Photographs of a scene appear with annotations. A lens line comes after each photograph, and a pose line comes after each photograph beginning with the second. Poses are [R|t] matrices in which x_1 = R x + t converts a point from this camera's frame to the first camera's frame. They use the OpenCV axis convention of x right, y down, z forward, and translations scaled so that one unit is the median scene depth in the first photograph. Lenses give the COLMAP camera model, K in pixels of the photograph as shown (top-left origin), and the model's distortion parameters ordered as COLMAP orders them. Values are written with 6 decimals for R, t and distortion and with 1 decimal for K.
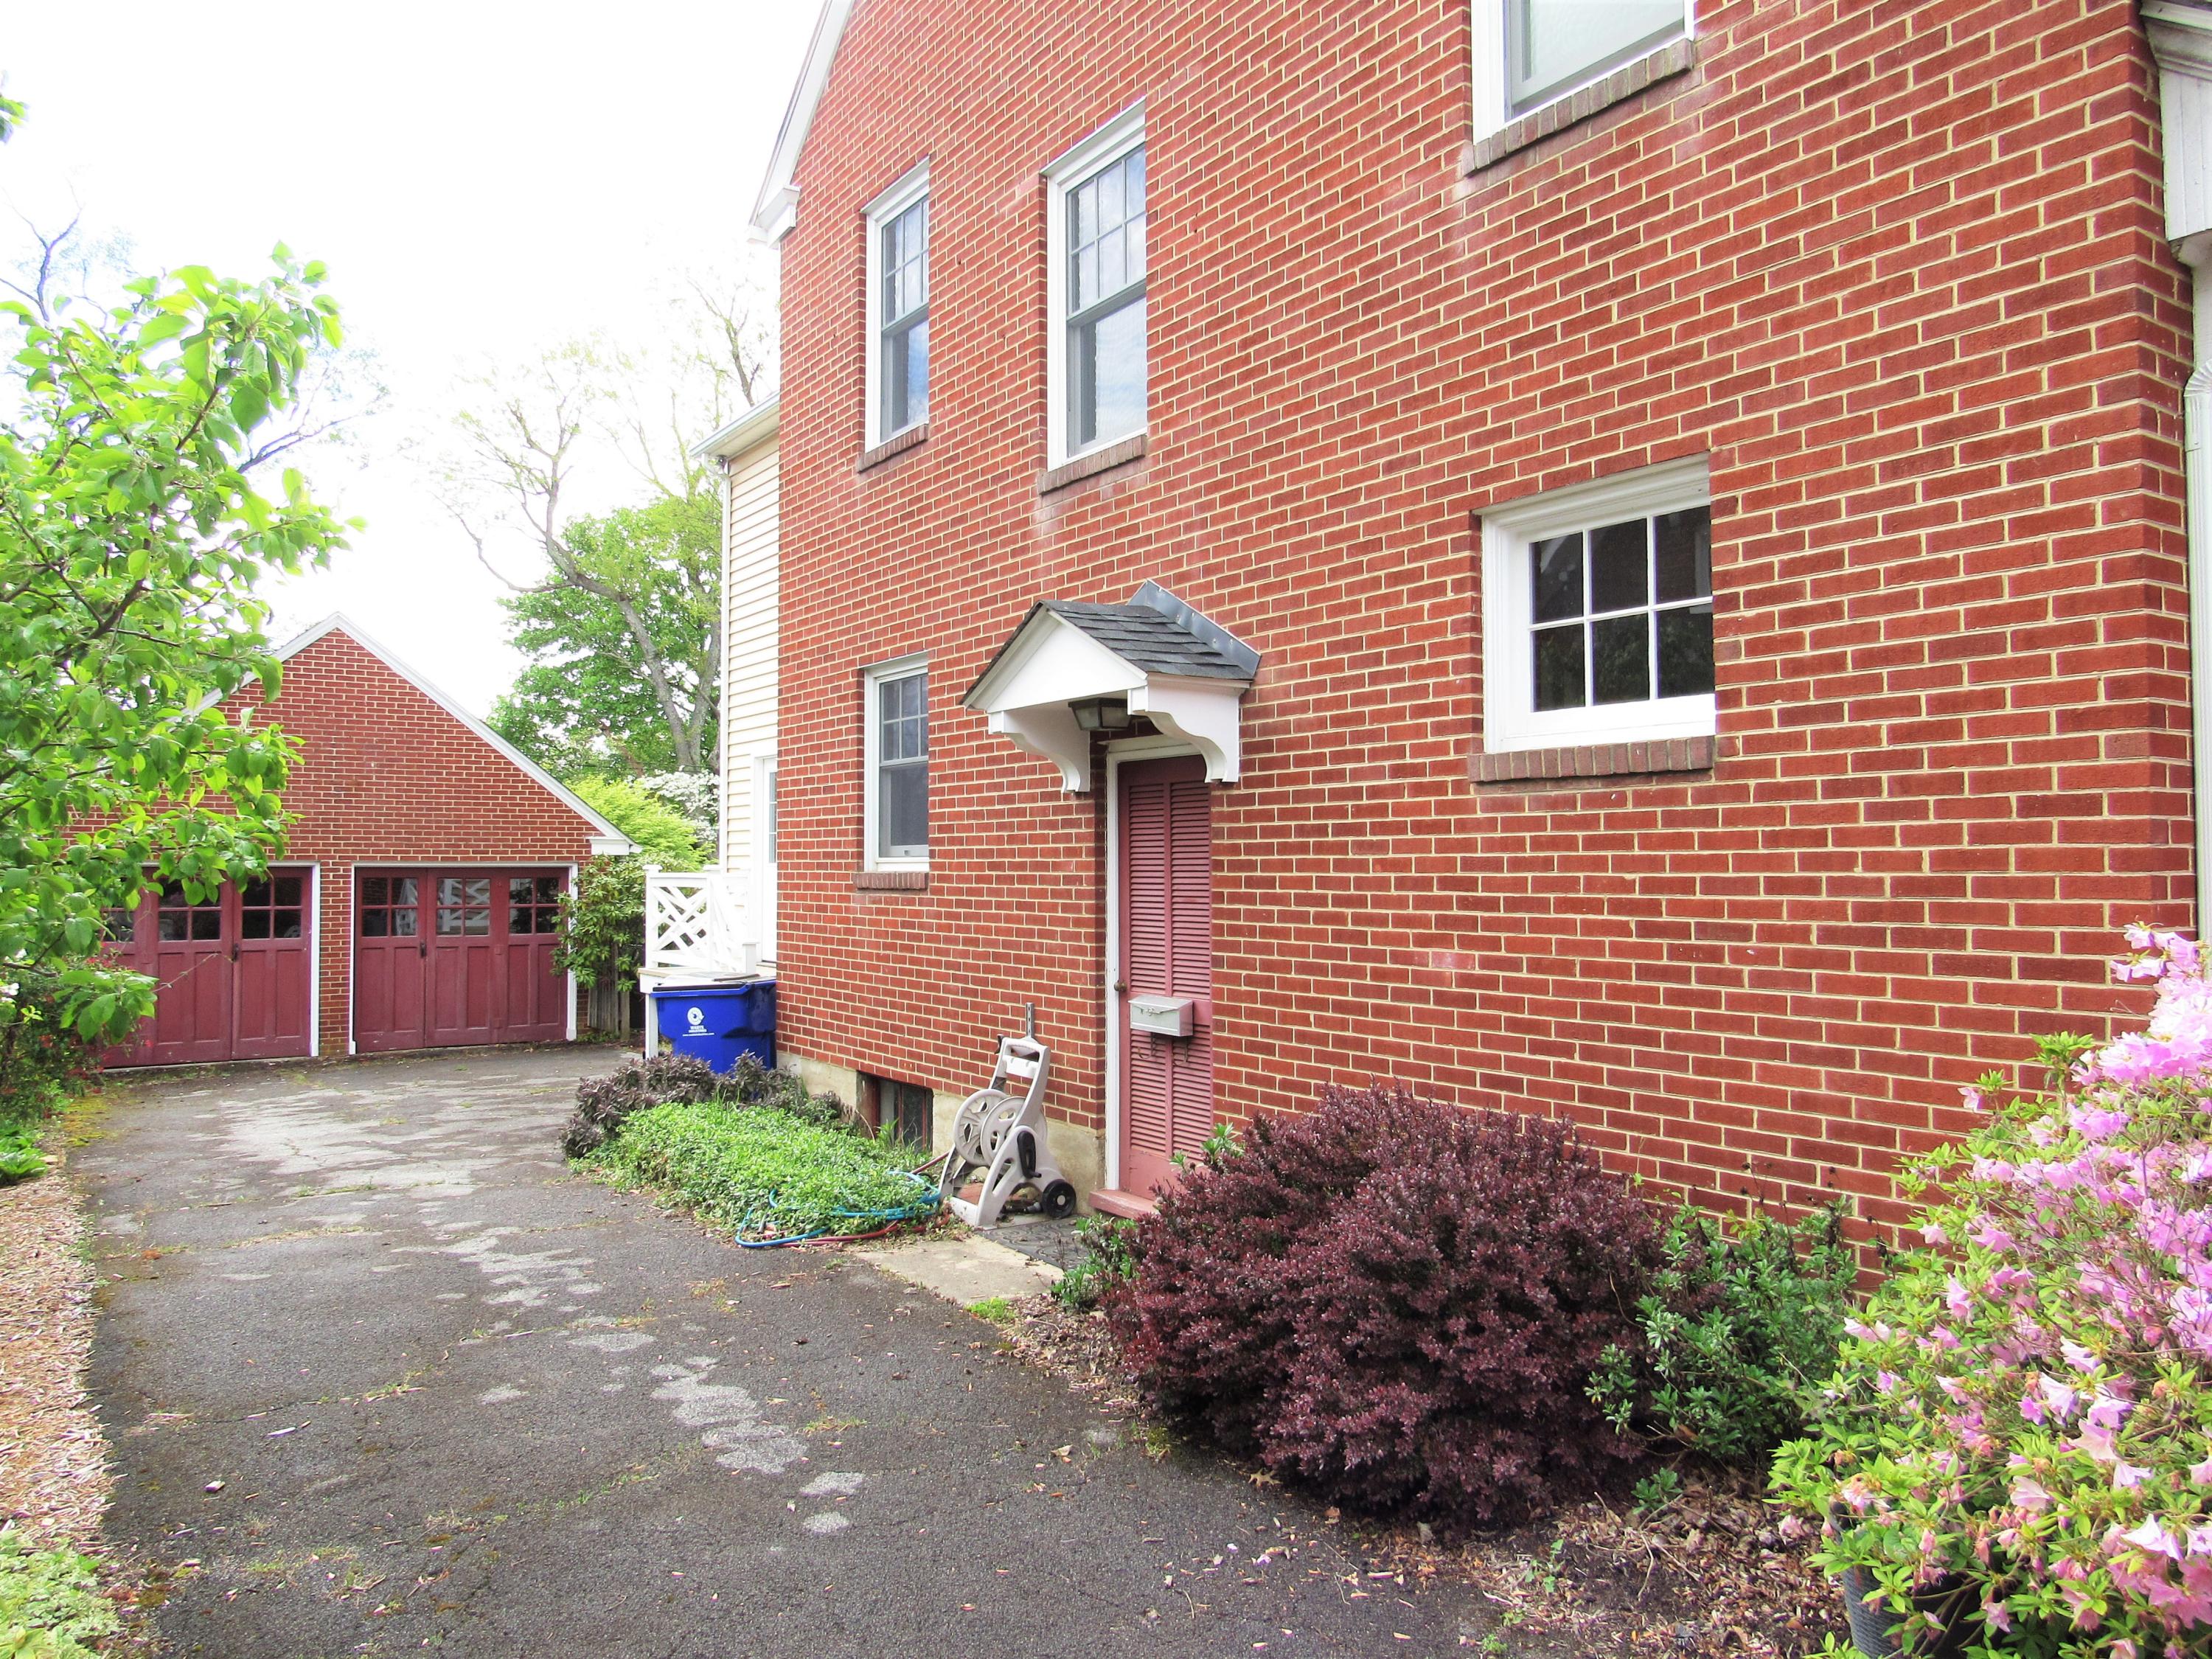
lens RADIAL K [[1598.3, 0, 1106.2], [0, 1598.3, 835.0], [0, 0, 1]] dist [-0.031346, 0.019092]
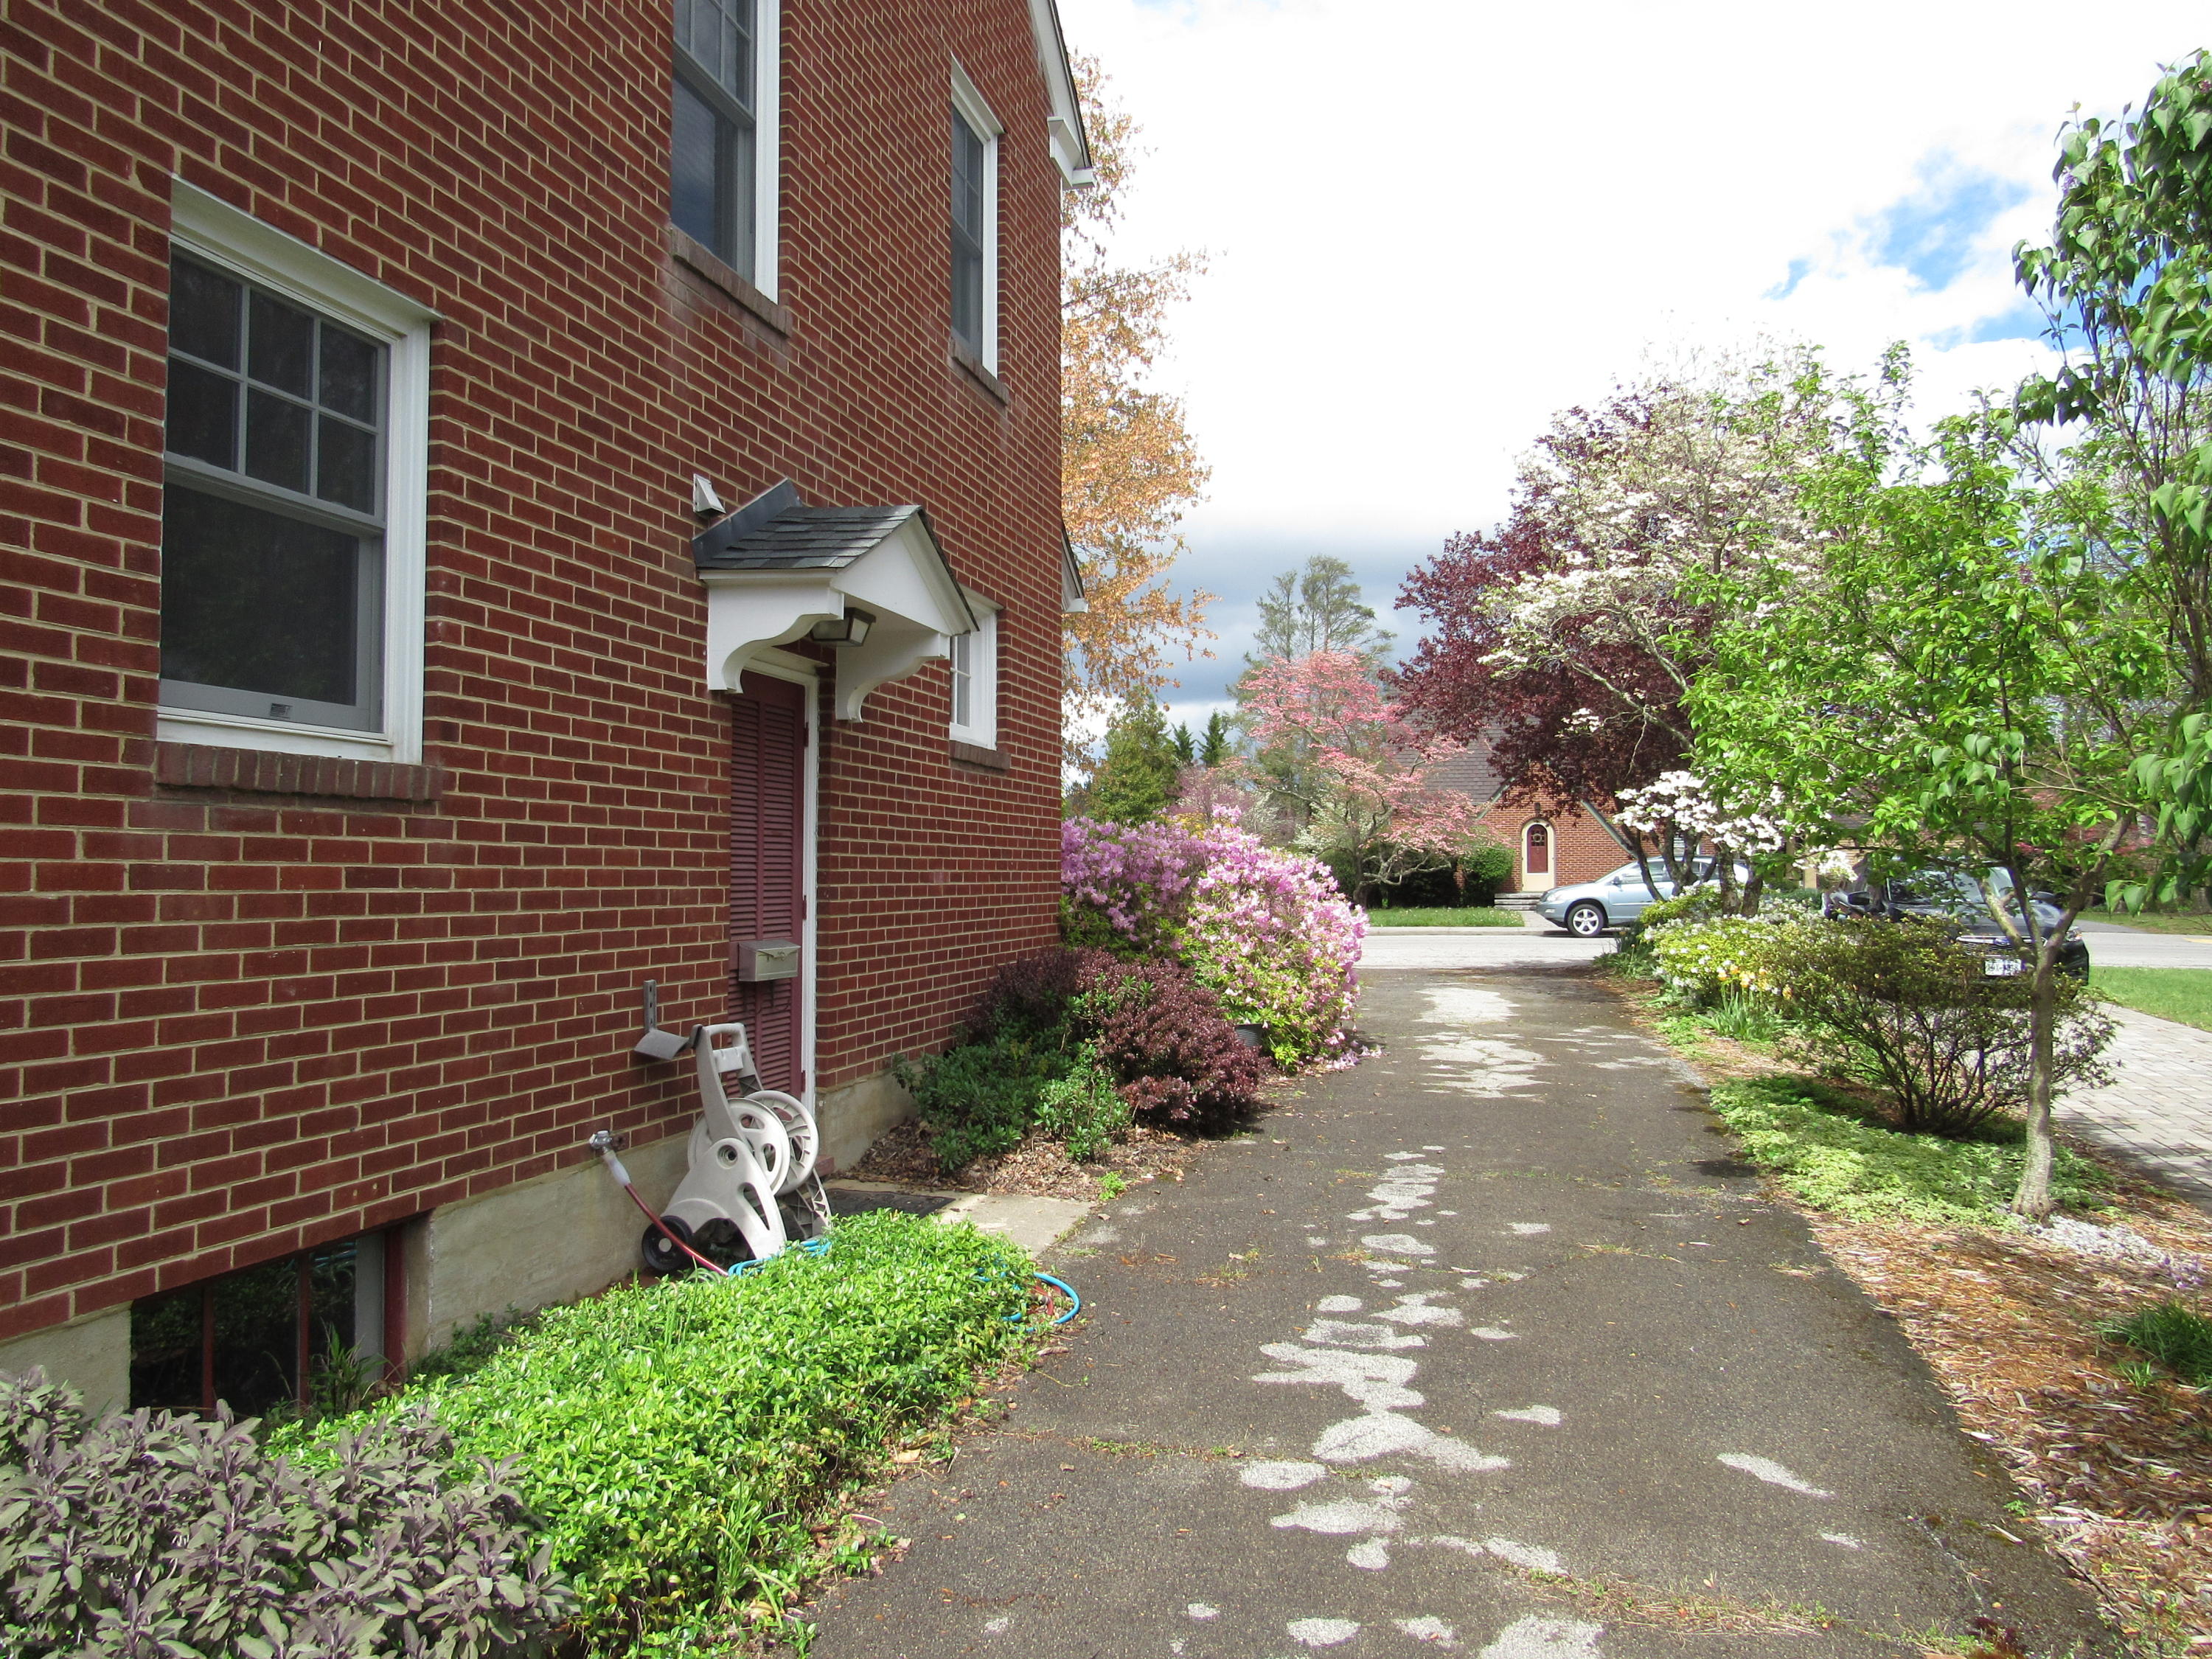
lens RADIAL K [[1598.3, 0, 1106.5], [0, 1598.3, 829.7], [0, 0, 1]] dist [-0.031346, 0.019092]
pose [[-0.665012, 0.015360, 0.746675, -0.689456], [-0.021738, 0.998967, -0.039911, 0.064351], [-0.746516, -0.042773, -0.663991, 1.316496]]
